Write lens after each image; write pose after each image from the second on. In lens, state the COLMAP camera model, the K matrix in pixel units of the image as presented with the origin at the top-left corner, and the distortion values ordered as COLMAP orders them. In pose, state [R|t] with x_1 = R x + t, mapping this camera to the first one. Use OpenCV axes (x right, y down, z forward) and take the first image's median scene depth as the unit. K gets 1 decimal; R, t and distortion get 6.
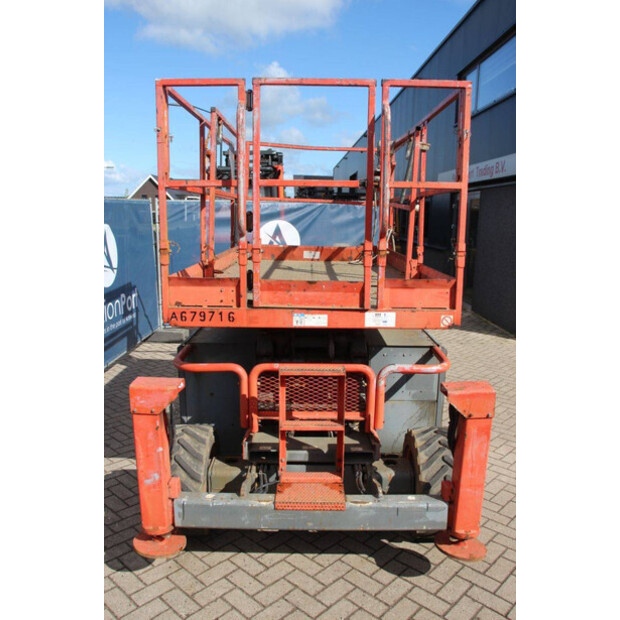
lens RADIAL K [[543.3, 0, 310.0], [0, 543.3, 310.0], [0, 0, 1]] dist [-0.180878, 0.193173]
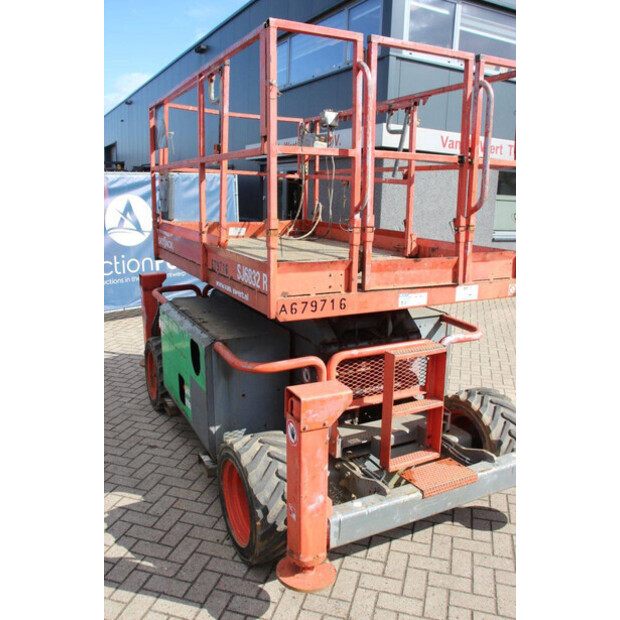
lens RADIAL K [[543.3, 0, 310.0], [0, 543.3, 310.0], [0, 0, 1]] dist [-0.180878, 0.193173]
pose [[0.889289, -0.097564, 0.446817, -0.594521], [0.074509, 0.994835, 0.068934, -0.042780], [-0.451235, -0.028010, 0.891965, 0.226271]]
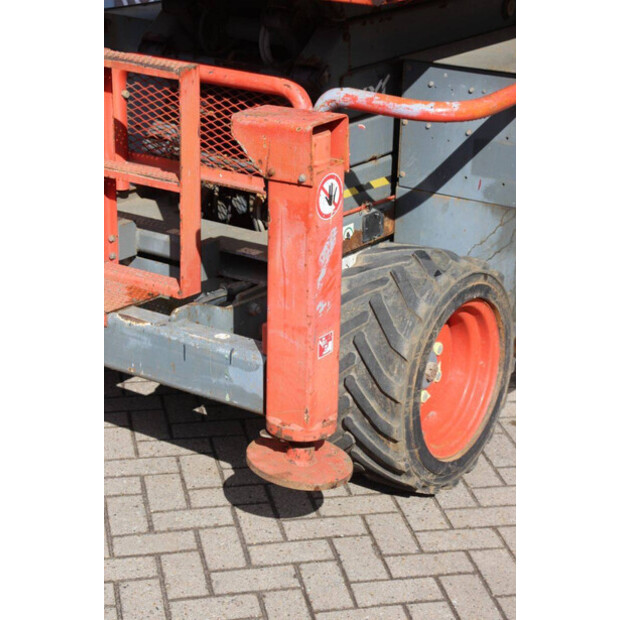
lens RADIAL K [[1493.4, 0, 310.0], [0, 1493.4, 310.0], [0, 0, 1]] dist [0.417176, 0.000771]
pose [[0.813641, 0.199223, -0.546167, 0.971435], [-0.108838, 0.975040, 0.193522, 0.043289], [0.571089, -0.098013, 0.815016, -0.102651]]
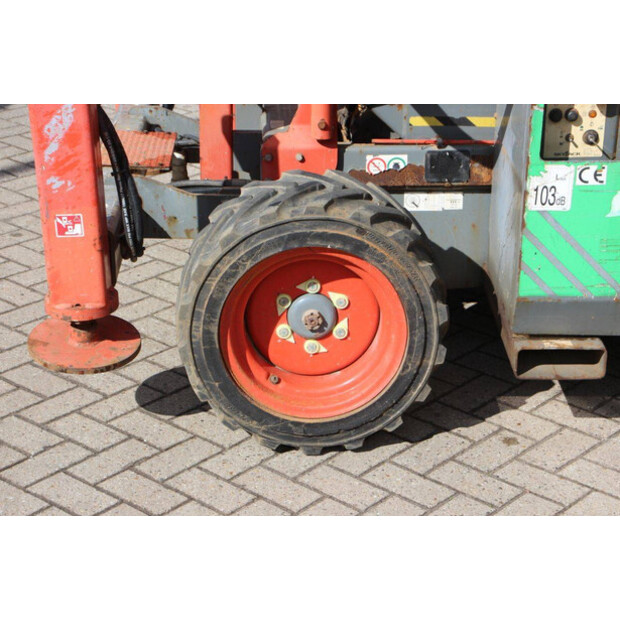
lens RADIAL K [[1493.4, 0, 310.0], [0, 1493.4, 310.0], [0, 0, 1]] dist [0.417176, 0.000771]
pose [[0.018070, 0.375857, -0.926501, 1.472171], [-0.174958, 0.913544, 0.367188, -0.110070], [0.984410, 0.155463, 0.082267, 1.029979]]
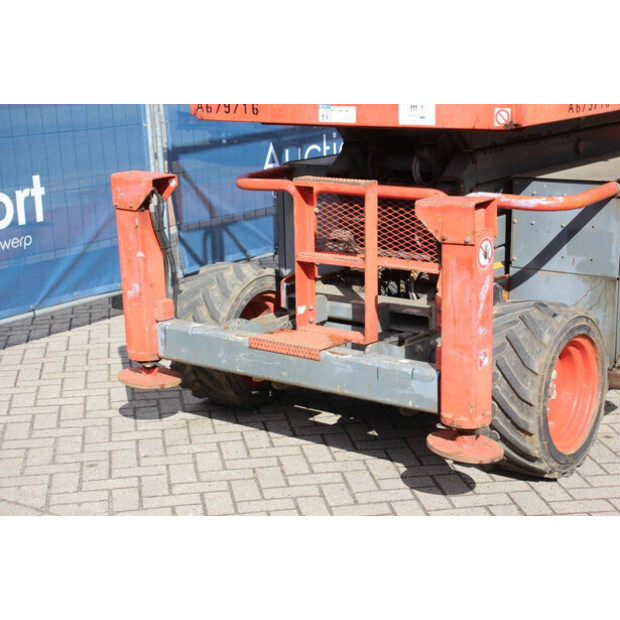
lens RADIAL K [[1215.3, 0, 310.0], [0, 1215.3, 310.0], [0, 0, 1]] dist [0.292548, 0.201561]
pose [[0.793867, 0.110374, -0.597991, 1.007179], [-0.075443, 0.993669, 0.083250, 0.148849], [0.603394, -0.020975, 0.797168, -0.368041]]
